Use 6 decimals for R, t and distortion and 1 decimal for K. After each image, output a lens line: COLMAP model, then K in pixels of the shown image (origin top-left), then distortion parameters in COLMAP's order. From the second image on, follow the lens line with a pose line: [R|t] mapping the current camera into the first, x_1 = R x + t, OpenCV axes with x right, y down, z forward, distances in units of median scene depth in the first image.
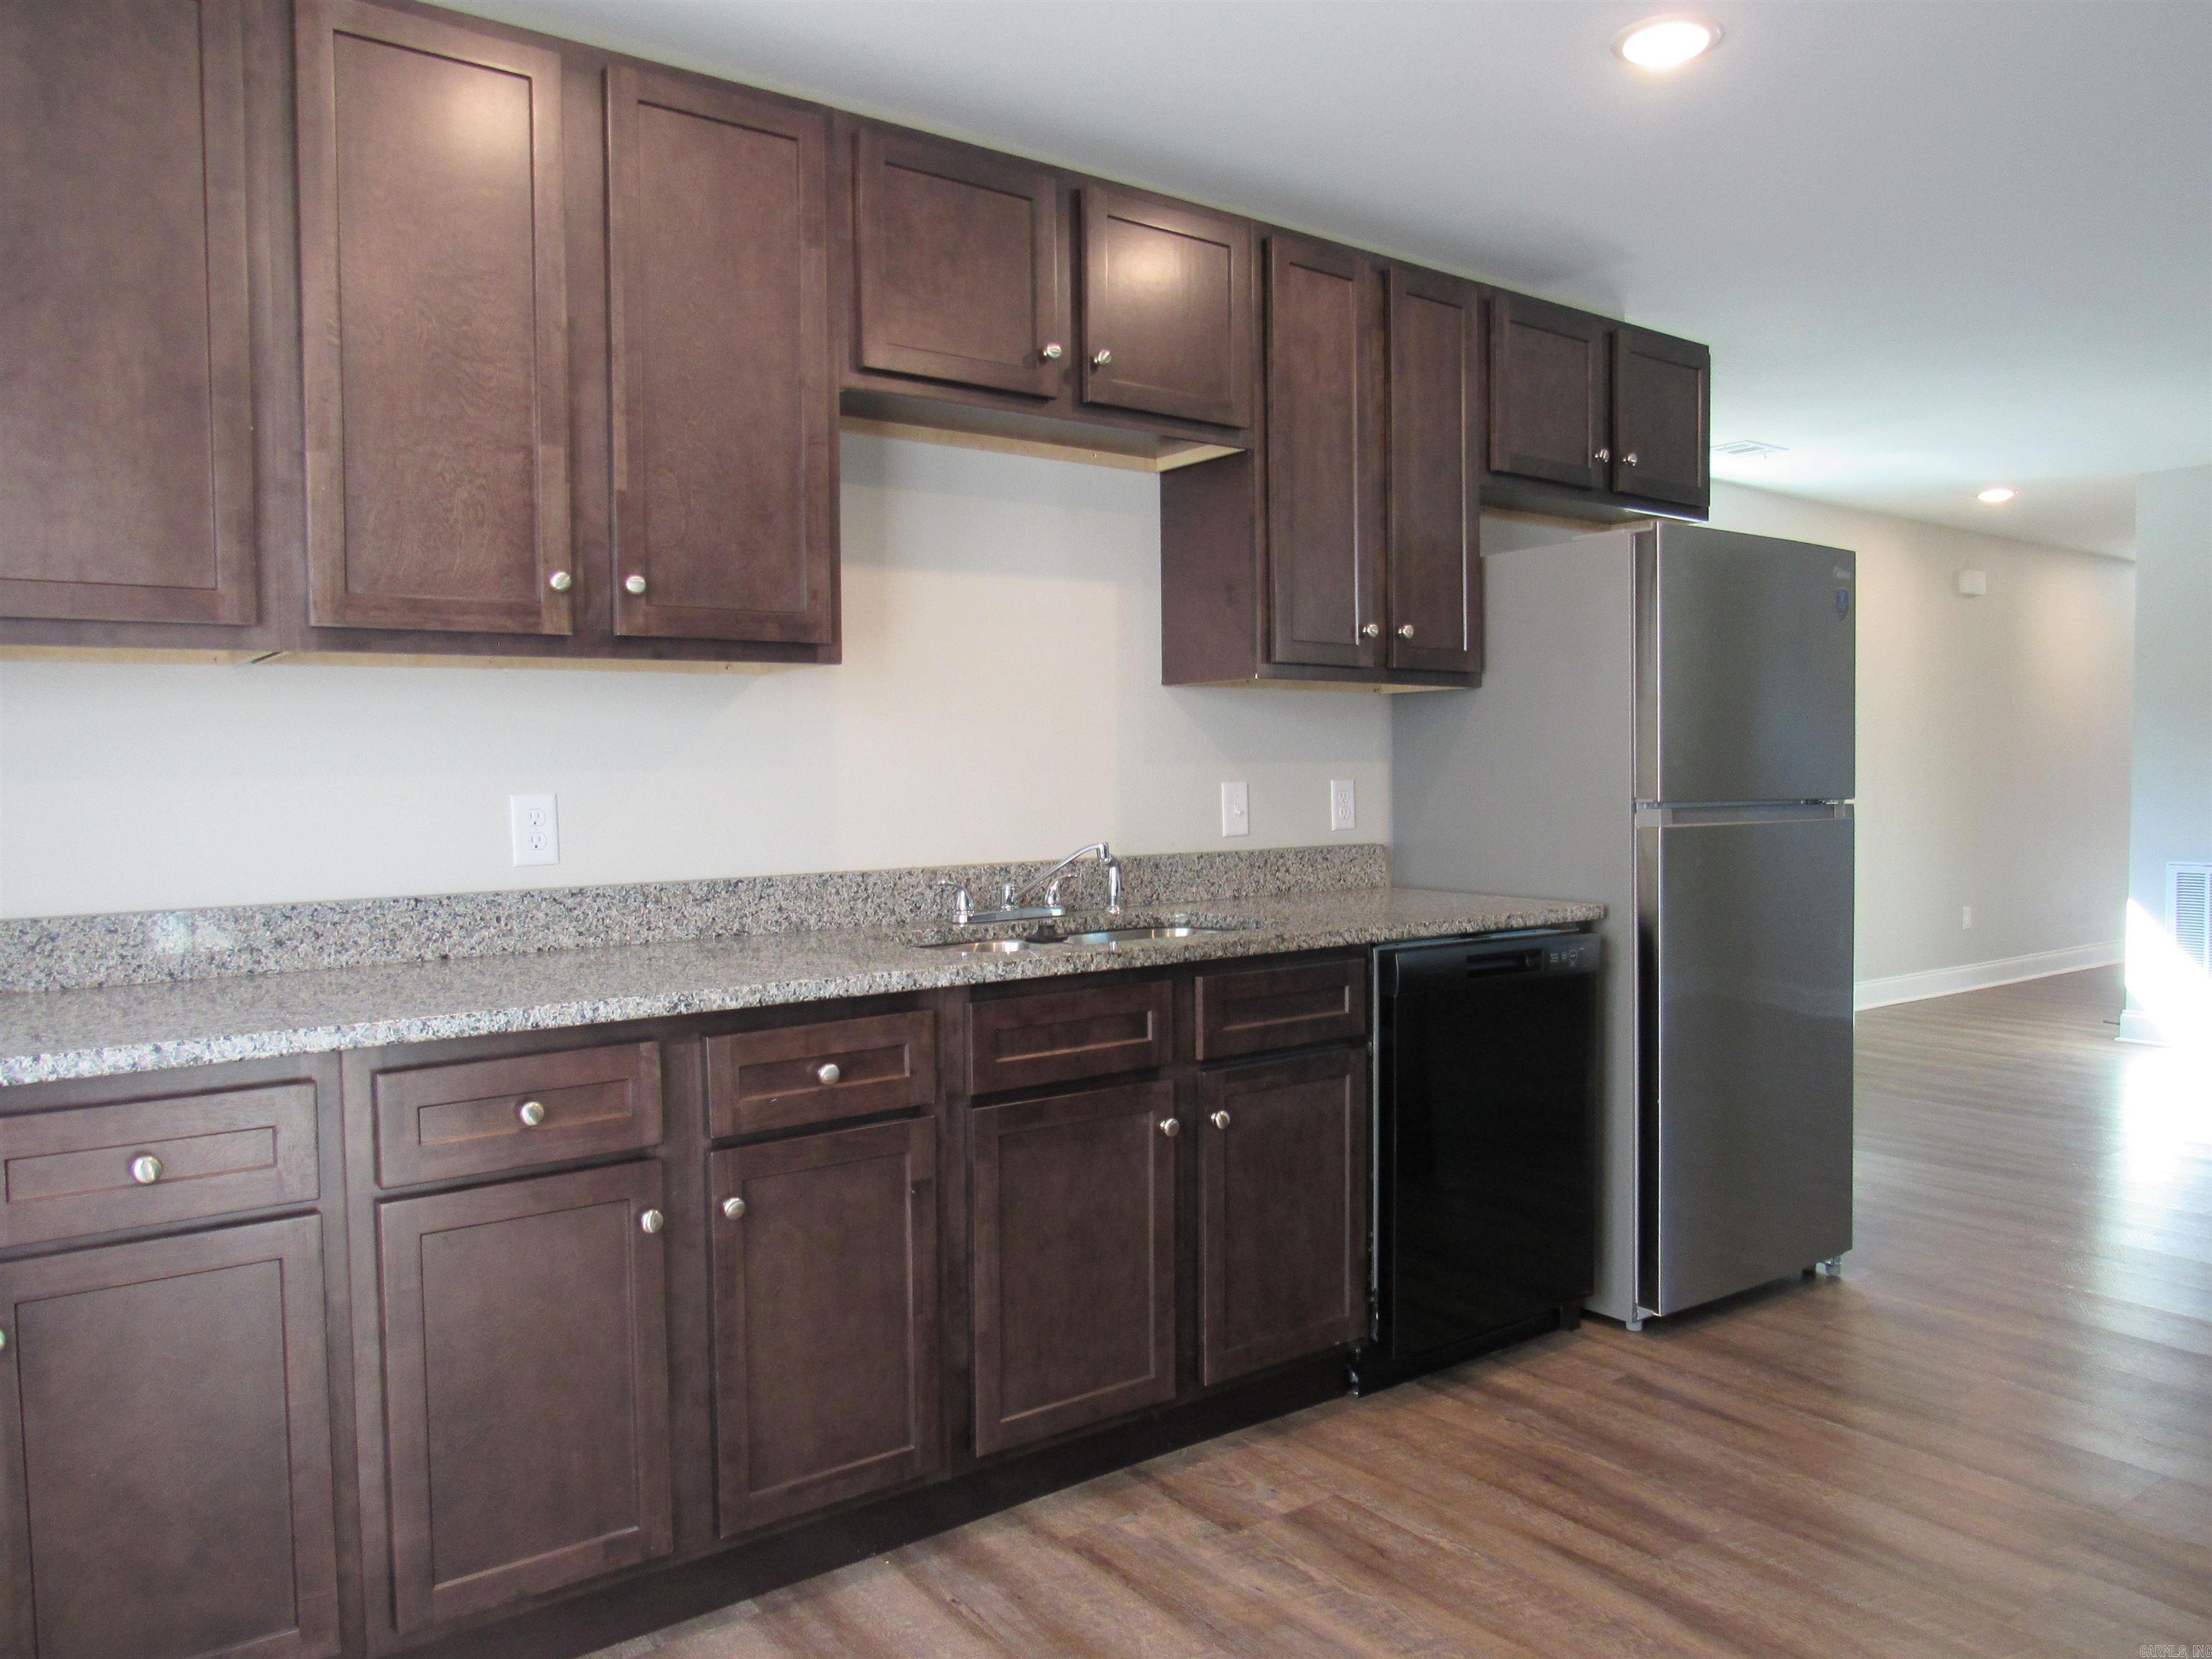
lens RADIAL K [[1575.6, 0, 1110.0], [0, 1575.6, 819.5], [0, 0, 1]] dist [-0.031576, 0.001029]
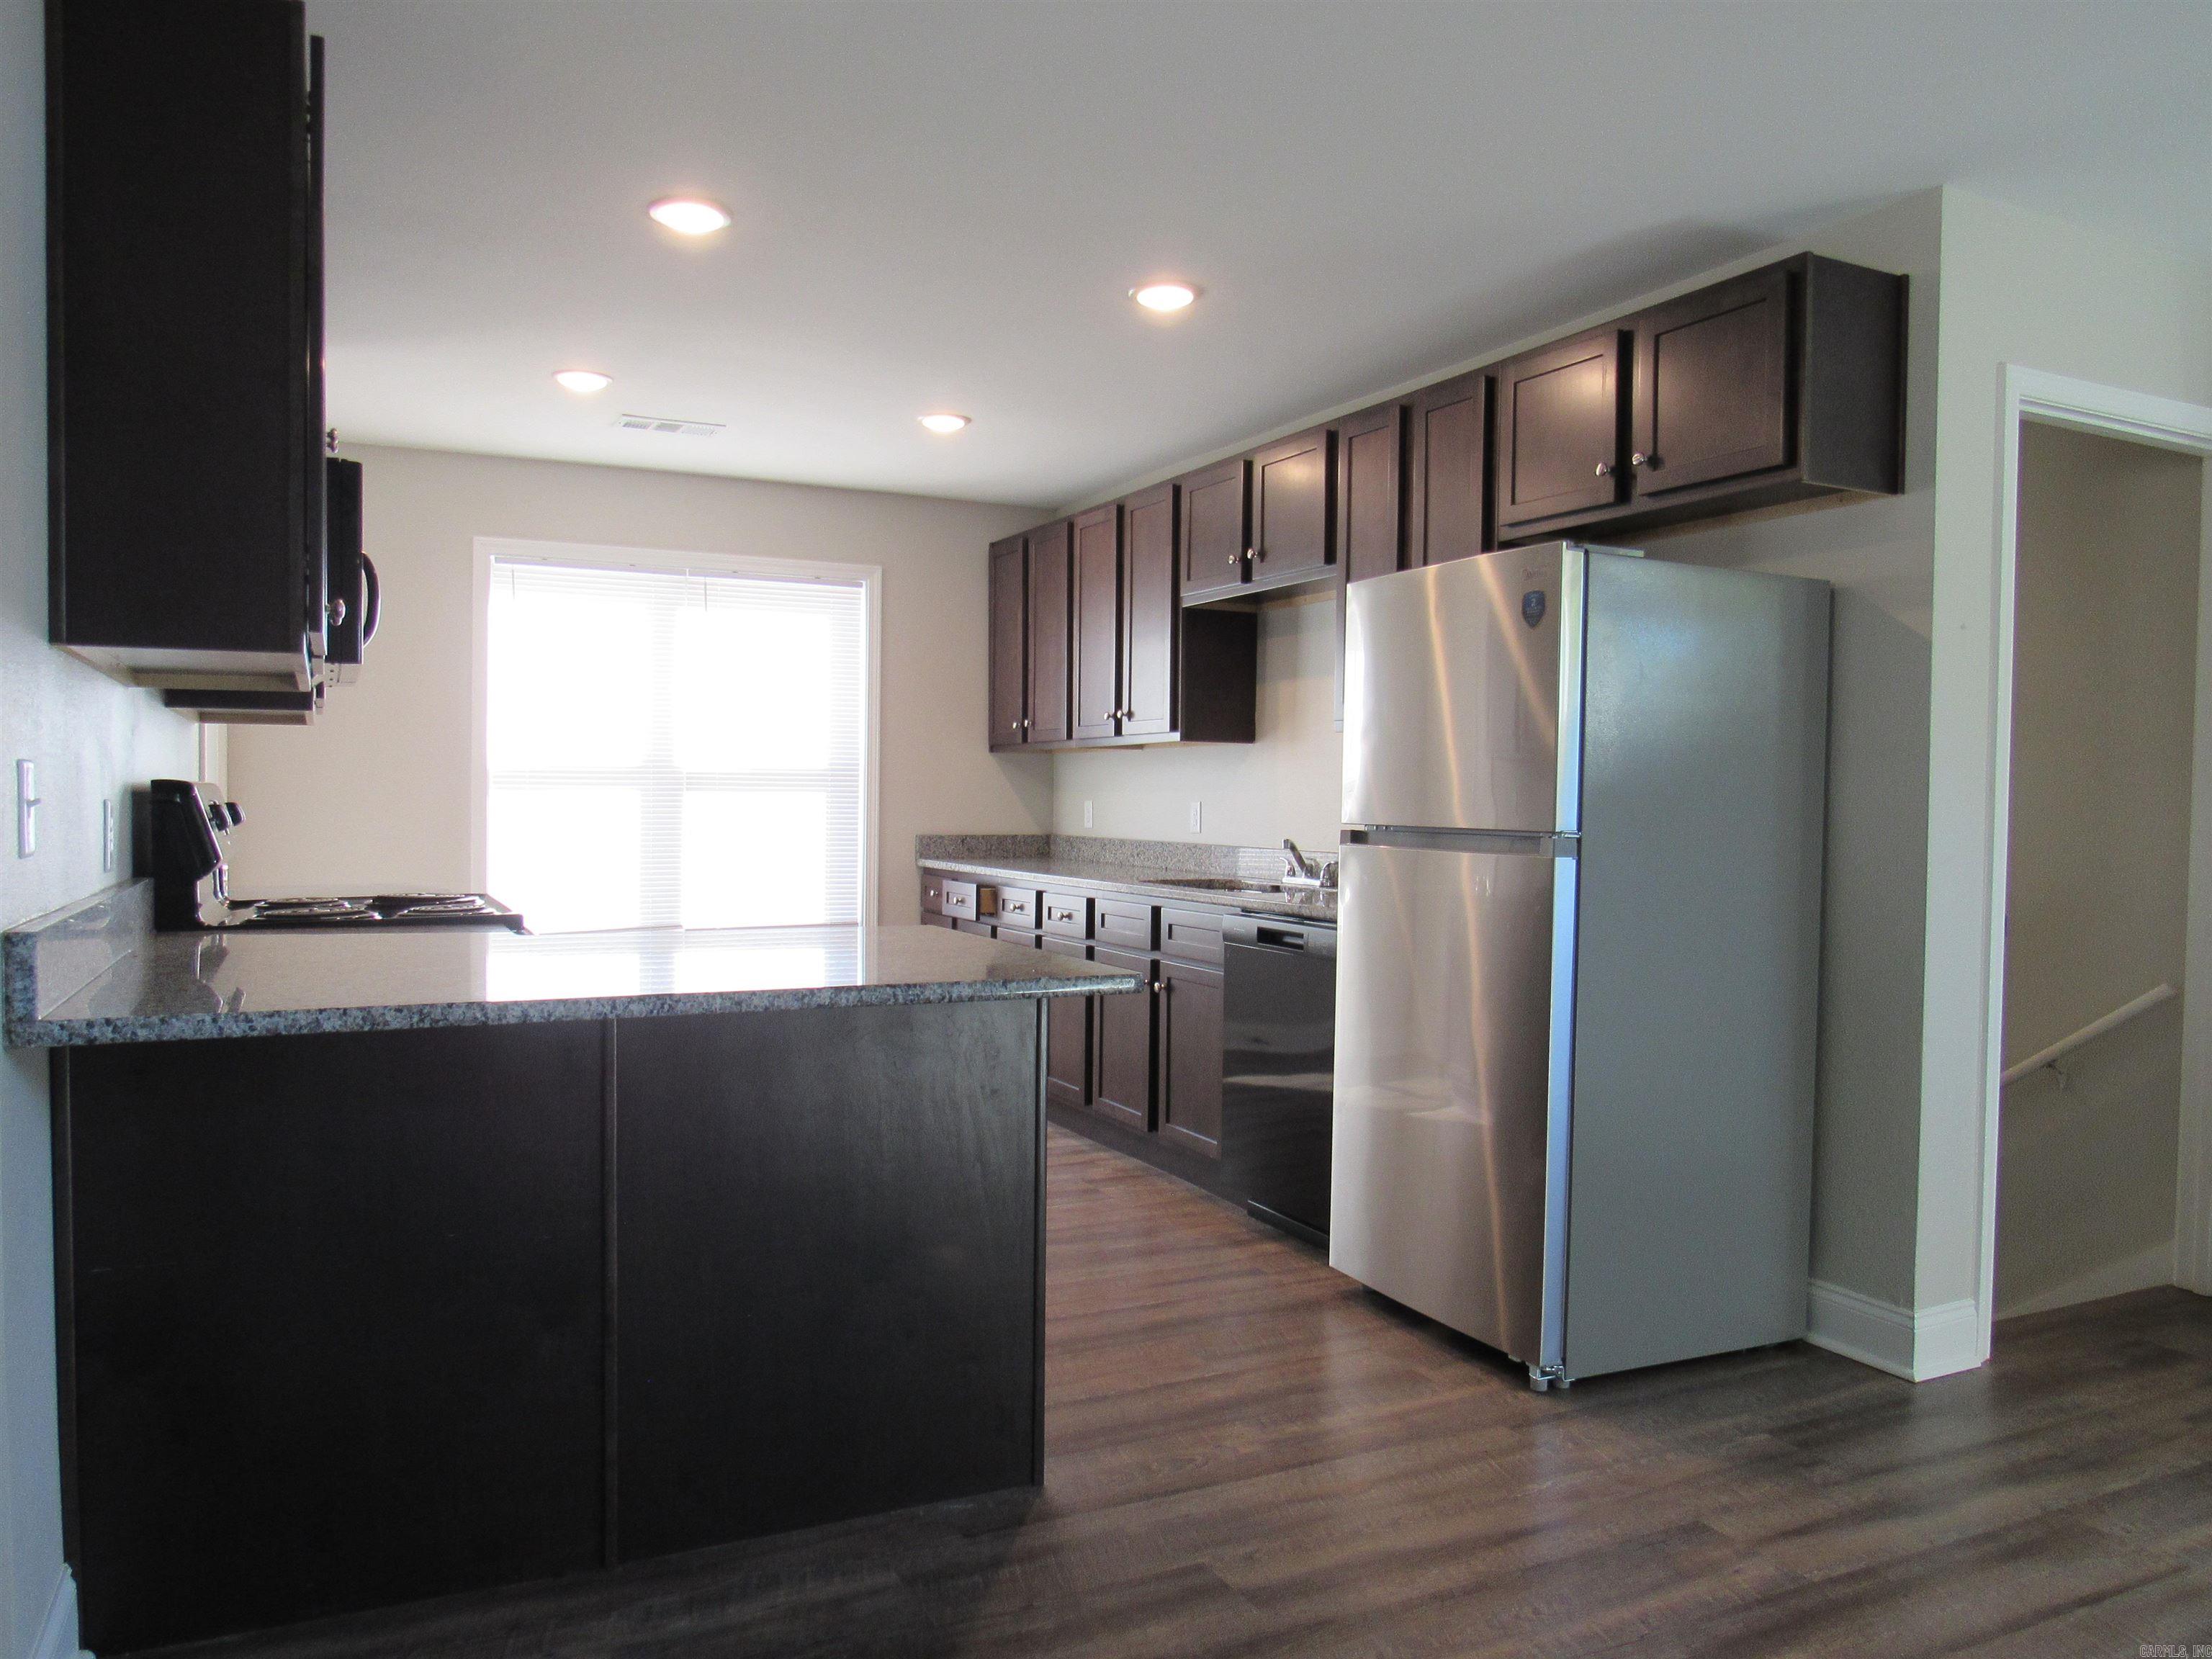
lens RADIAL K [[1605.5, 0, 1108.5], [0, 1605.5, 816.5], [0, 0, 1]] dist [-0.016329, -0.004029]
pose [[-0.183489, 0.018190, -0.982853, 1.844286], [-0.044305, 0.998660, 0.026754, -0.047472], [0.982023, 0.048454, -0.182438, 1.246166]]
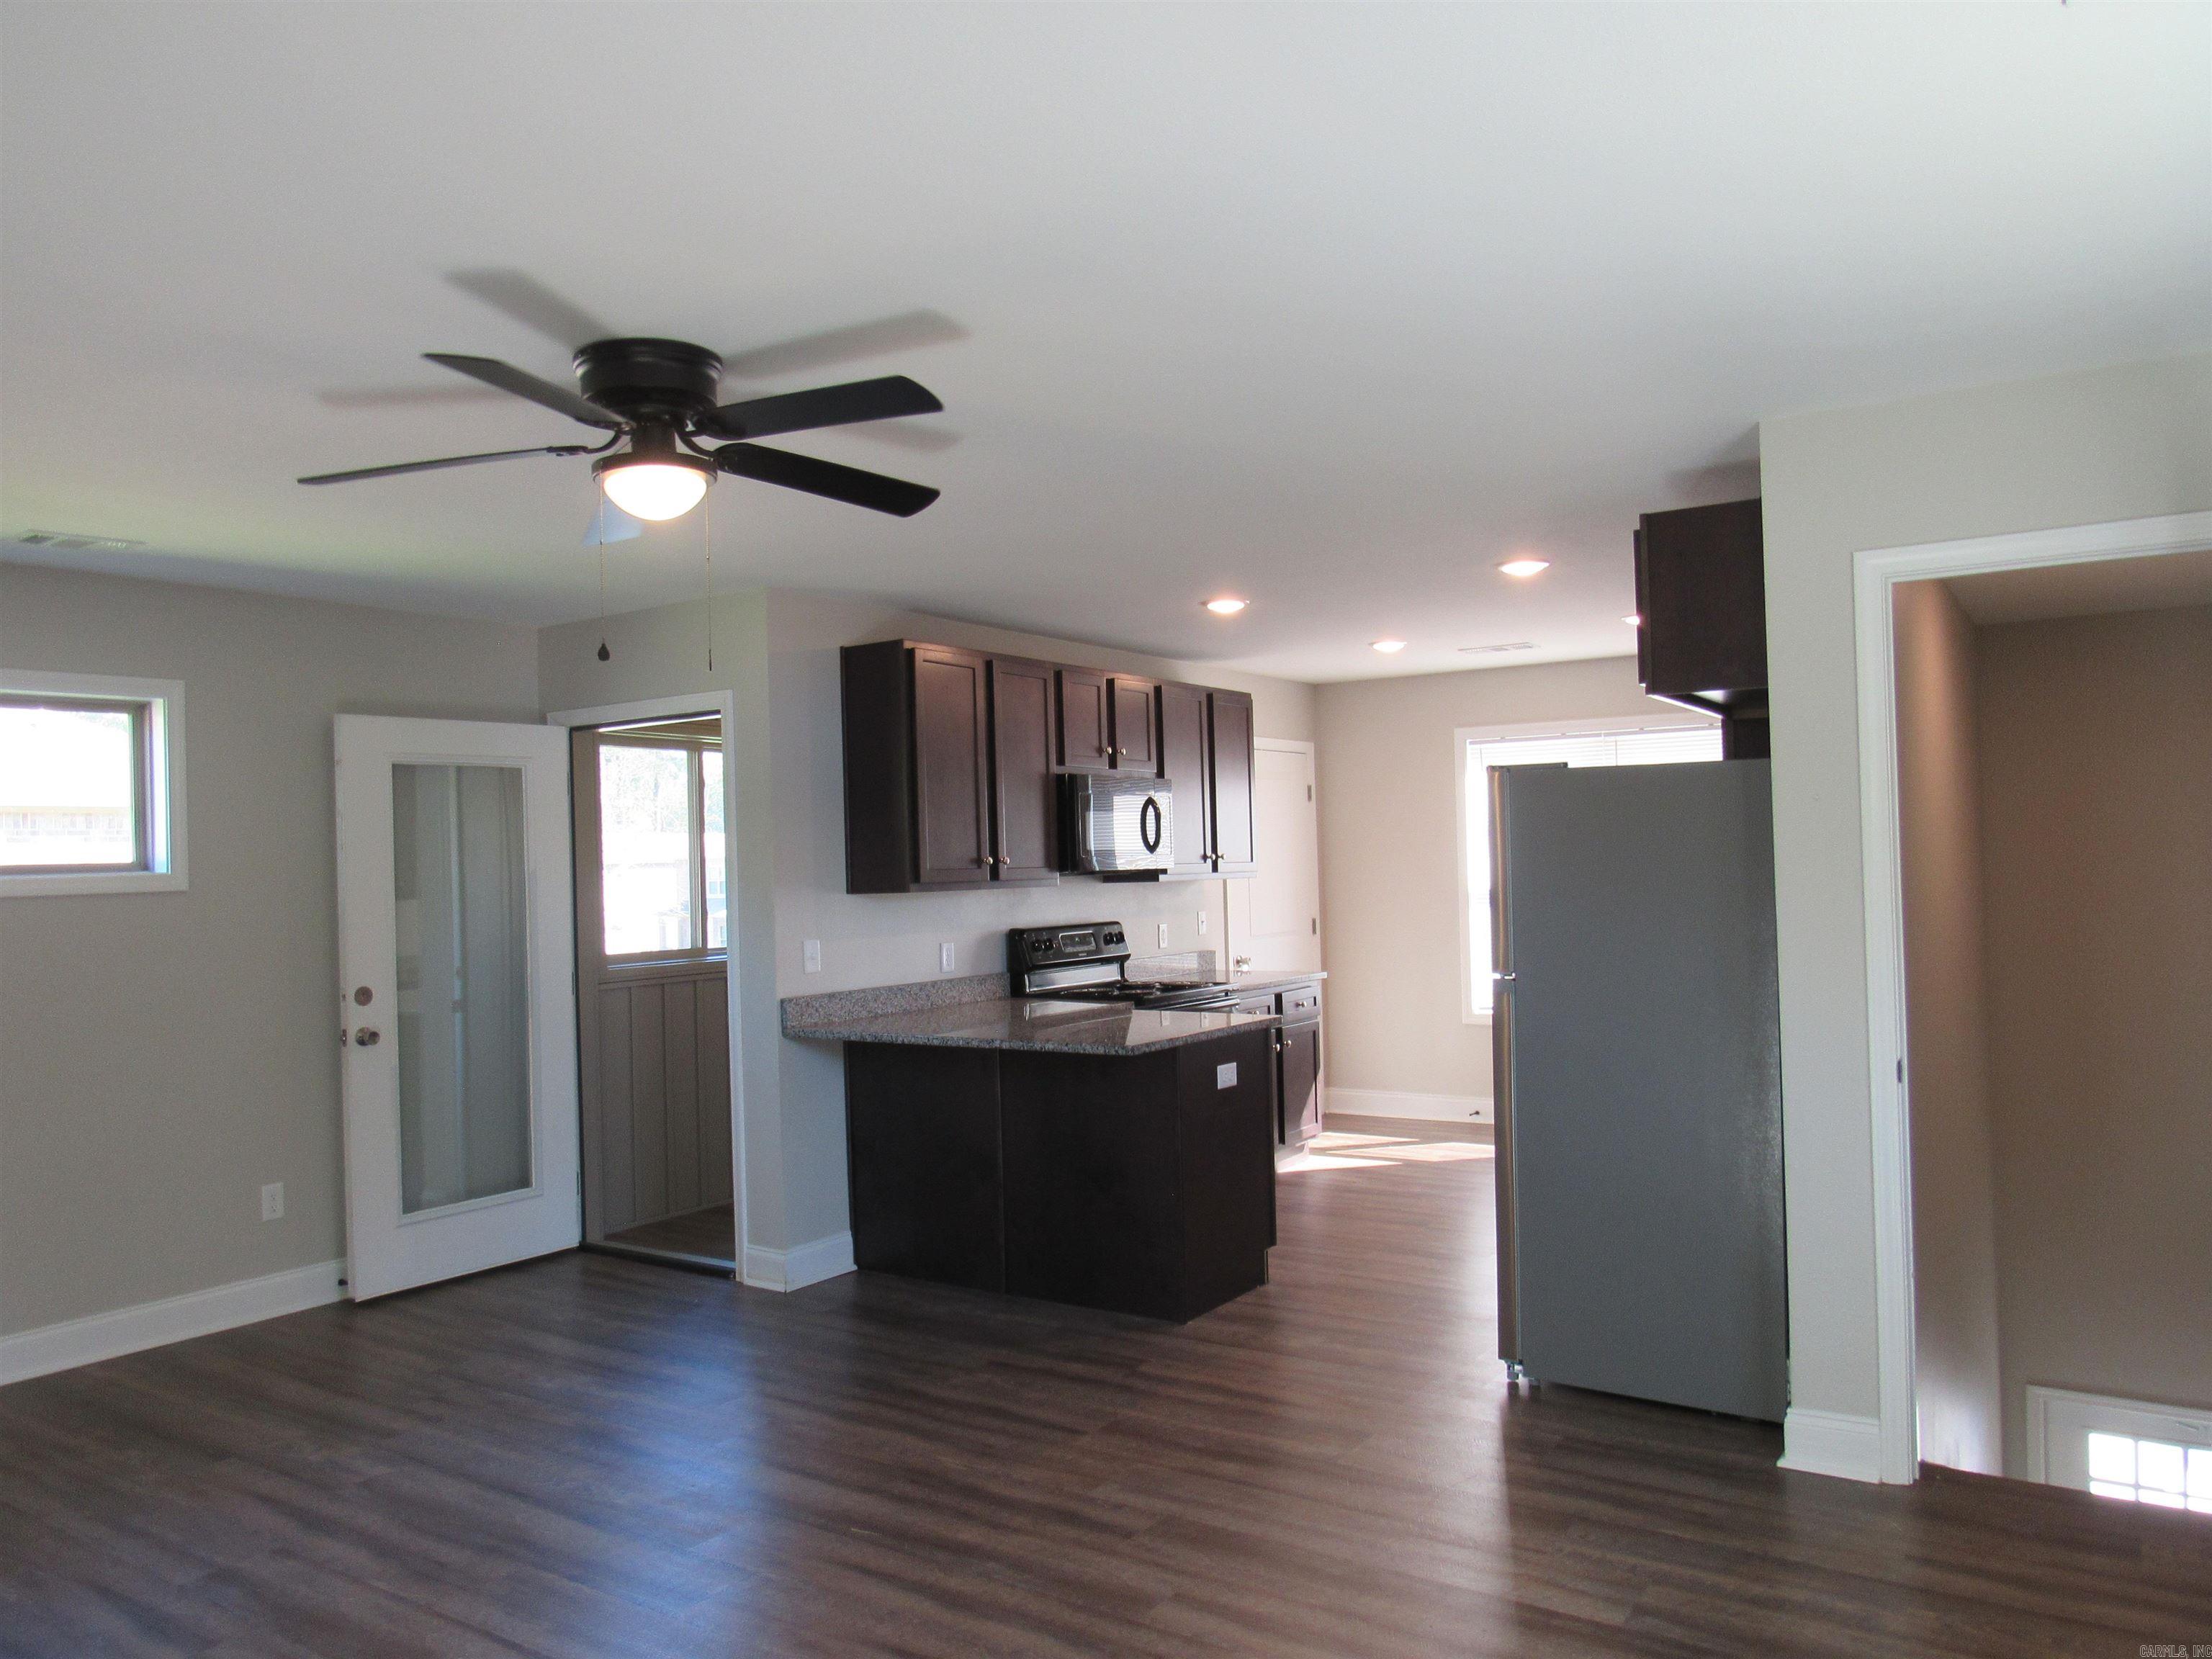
lens RADIAL K [[1602.7, 0, 1109.0], [0, 1602.7, 814.0], [0, 0, 1]] dist [-0.022696, -0.002445]
pose [[-0.943688, 0.022838, -0.330049, 1.540971], [0.021681, 0.999739, 0.007185, -0.205062], [0.330127, -0.000376, -0.943936, 2.782746]]
